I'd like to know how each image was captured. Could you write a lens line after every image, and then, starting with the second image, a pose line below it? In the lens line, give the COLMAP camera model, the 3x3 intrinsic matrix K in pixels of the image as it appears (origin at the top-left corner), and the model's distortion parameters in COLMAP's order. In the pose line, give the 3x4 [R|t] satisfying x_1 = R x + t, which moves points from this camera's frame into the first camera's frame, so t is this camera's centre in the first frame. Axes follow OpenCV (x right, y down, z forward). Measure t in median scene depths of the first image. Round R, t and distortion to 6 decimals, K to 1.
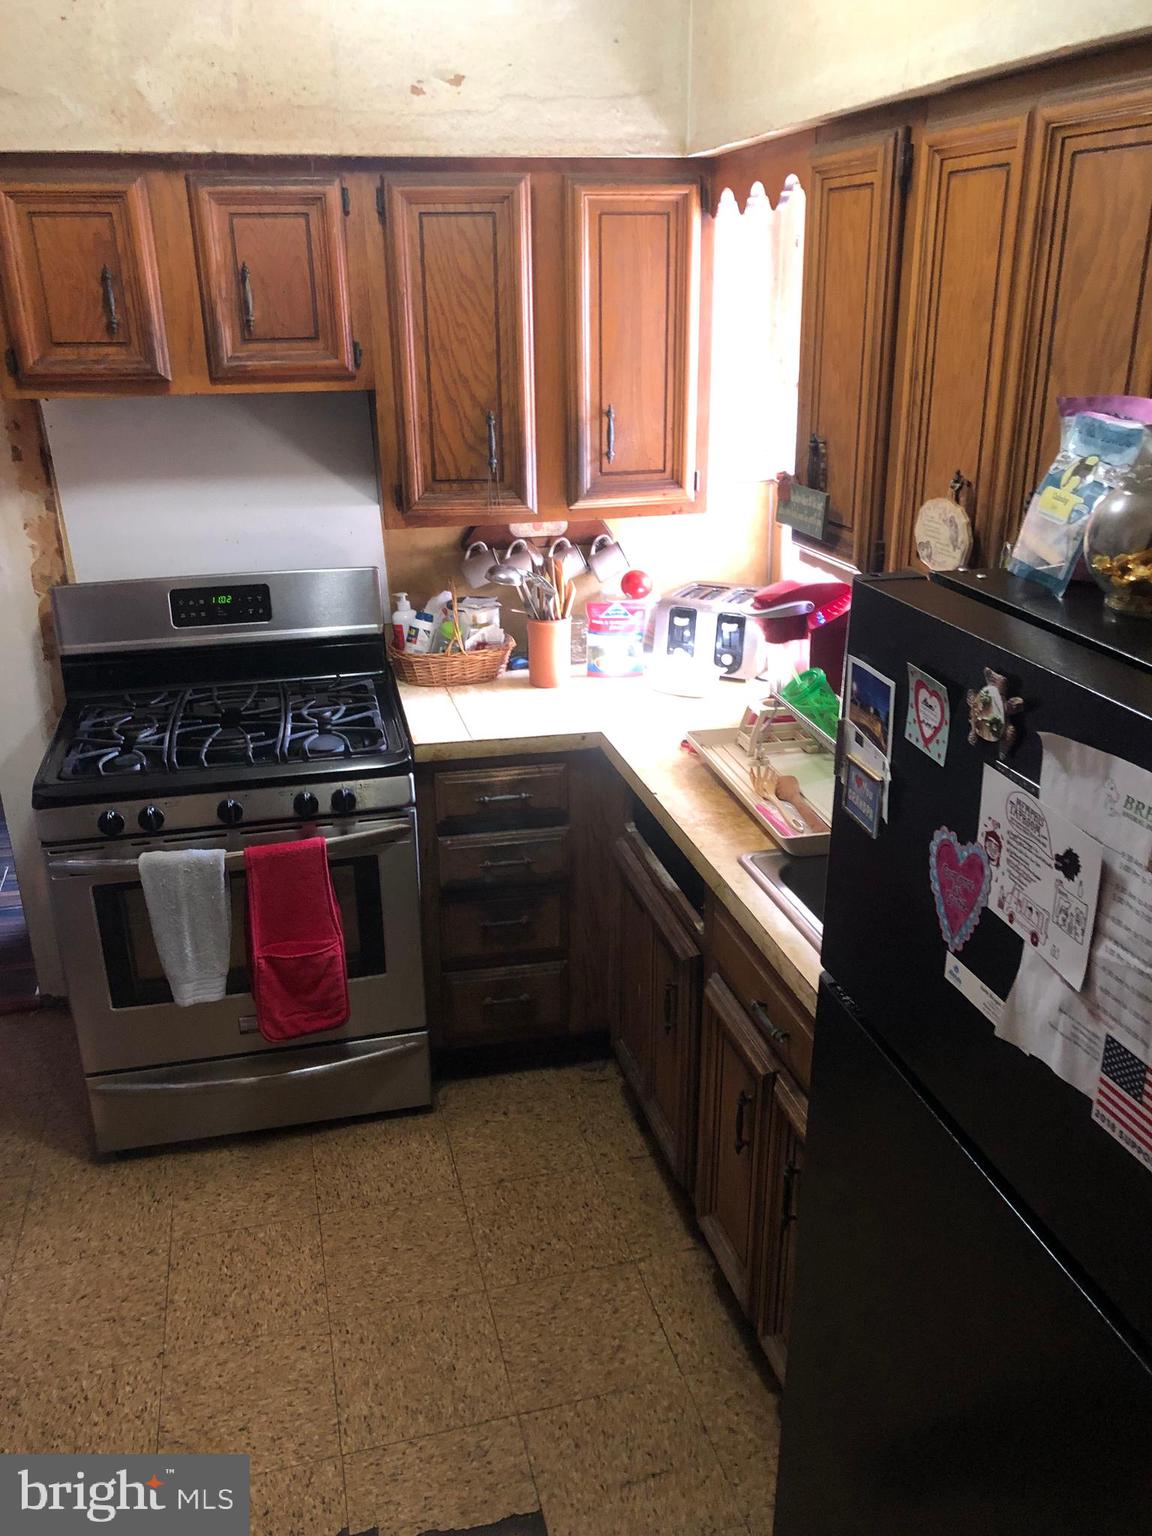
lens RADIAL K [[1268.6, 0, 581.3], [0, 1268.6, 765.8], [0, 0, 1]] dist [0.008352, 0.000318]
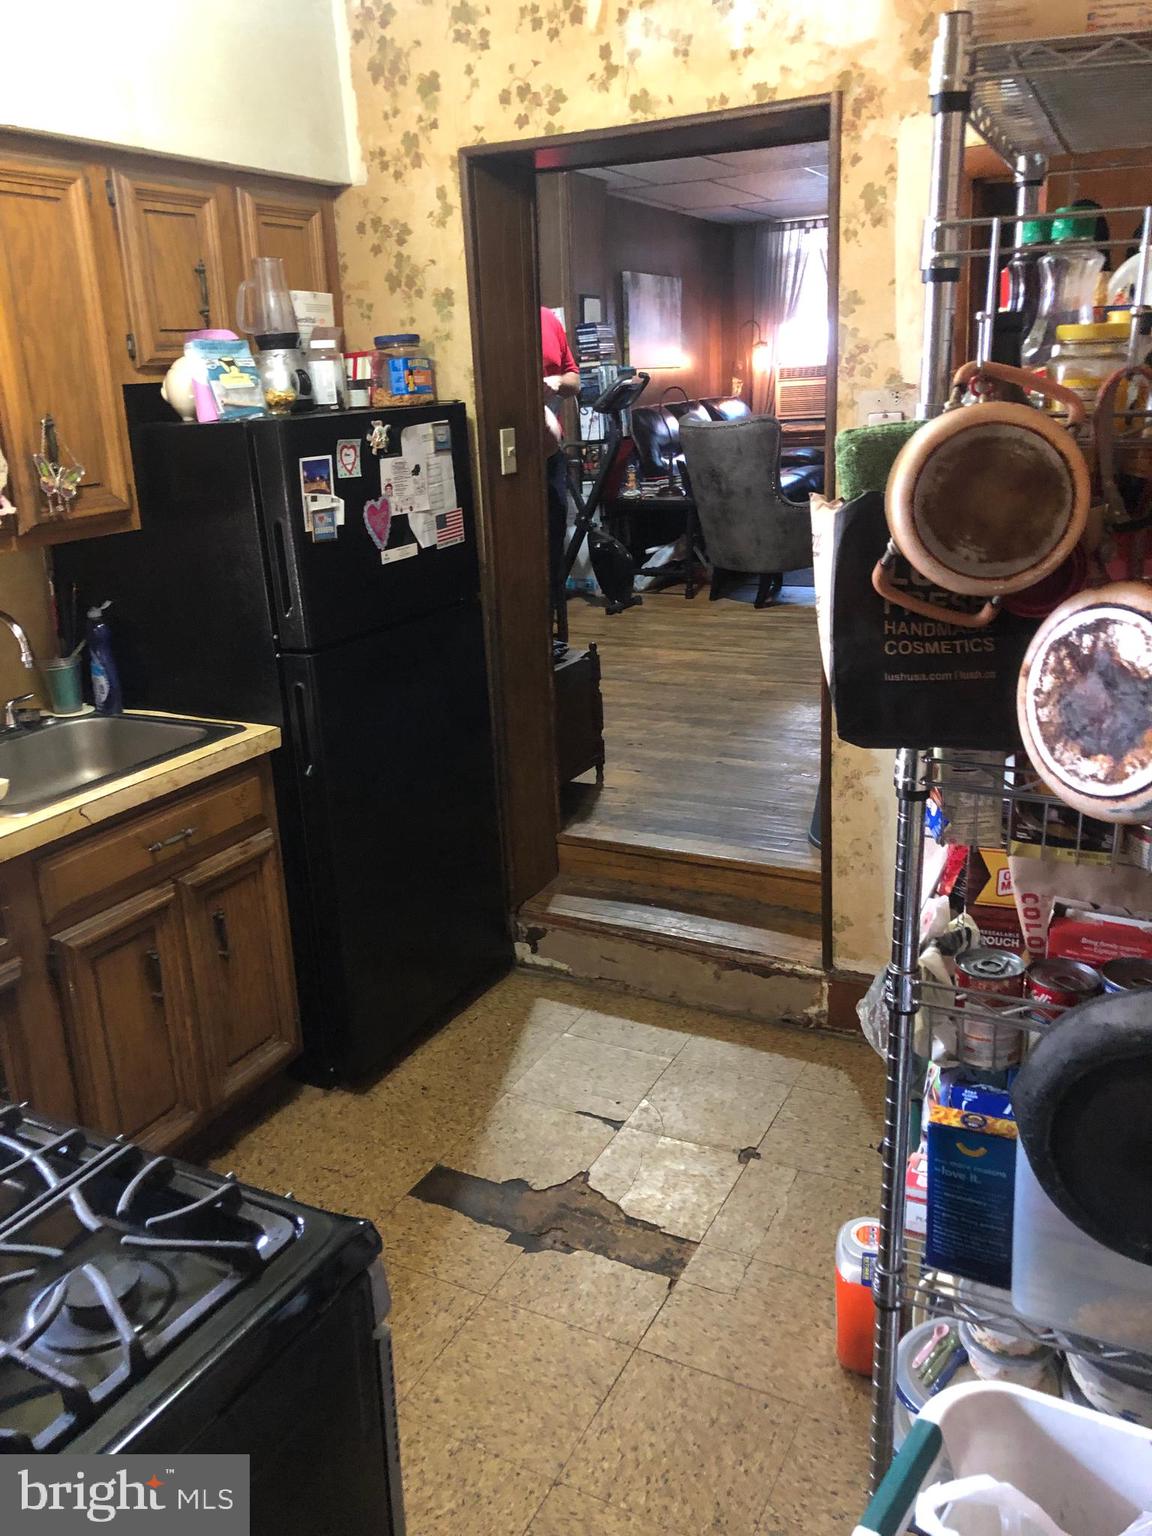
lens RADIAL K [[1268.6, 0, 581.5], [0, 1268.6, 754.8], [0, 0, 1]] dist [0.008352, 0.000318]
pose [[-0.752147, -0.150826, 0.641503, -1.579687], [0.280093, 0.807985, 0.518371, -0.675169], [-0.596509, 0.569572, -0.565478, 2.343635]]
